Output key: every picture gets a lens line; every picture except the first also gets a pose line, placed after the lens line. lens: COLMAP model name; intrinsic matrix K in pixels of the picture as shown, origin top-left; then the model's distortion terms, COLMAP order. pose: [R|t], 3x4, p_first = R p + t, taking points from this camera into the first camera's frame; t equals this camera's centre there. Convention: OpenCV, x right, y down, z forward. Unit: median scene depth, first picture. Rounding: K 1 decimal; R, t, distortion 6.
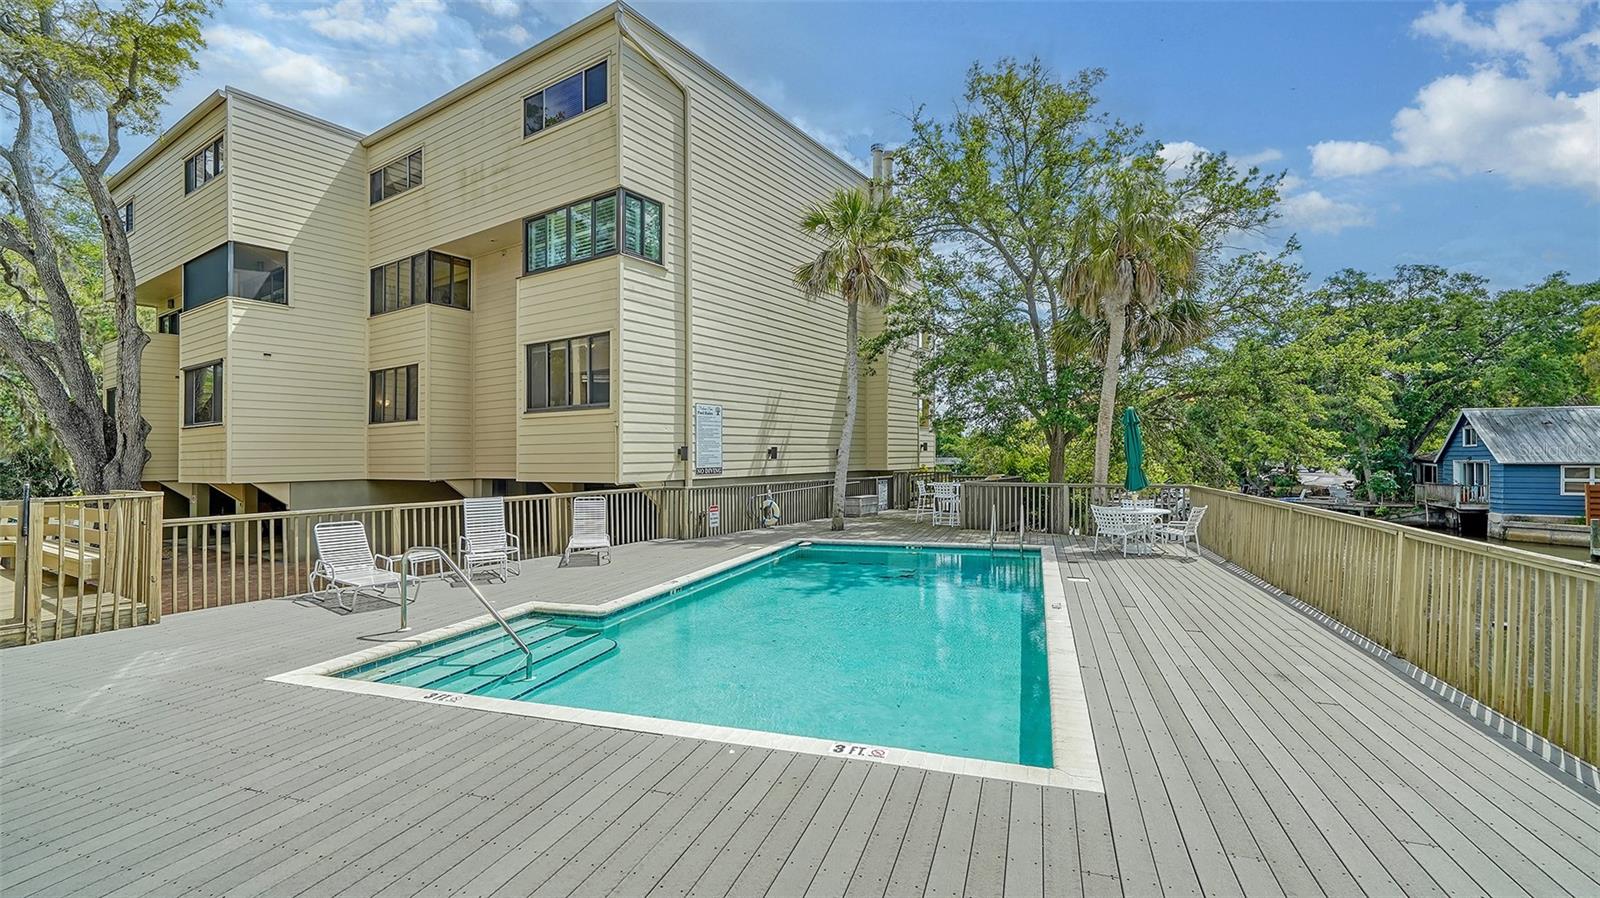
lens RADIAL K [[686.0, 0, 800.0], [0, 686.0, 449.0], [0, 0, 1]] dist [0.001009, 0.000487]
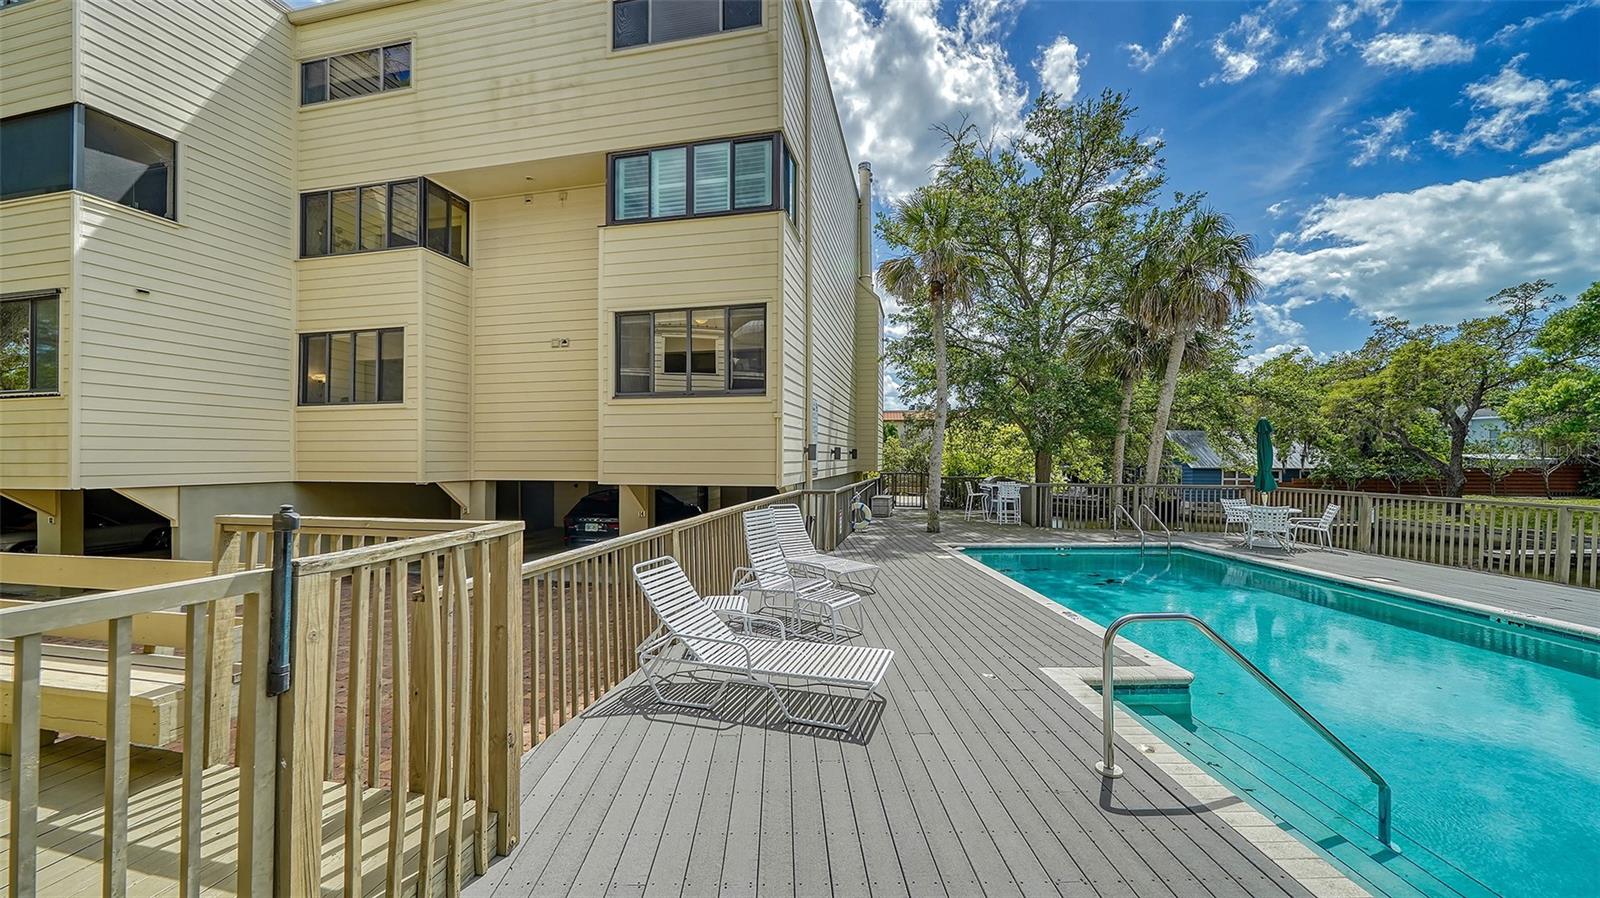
lens RADIAL K [[577.0, 0, 783.1], [0, 577.0, 456.5], [0, 0, 1]] dist [0.000411, -0.000094]
pose [[0.936318, 0.011962, 0.350950, -0.436718], [-0.014476, 0.999885, 0.004540, 0.008834], [-0.350855, -0.009332, 0.936383, 0.298191]]
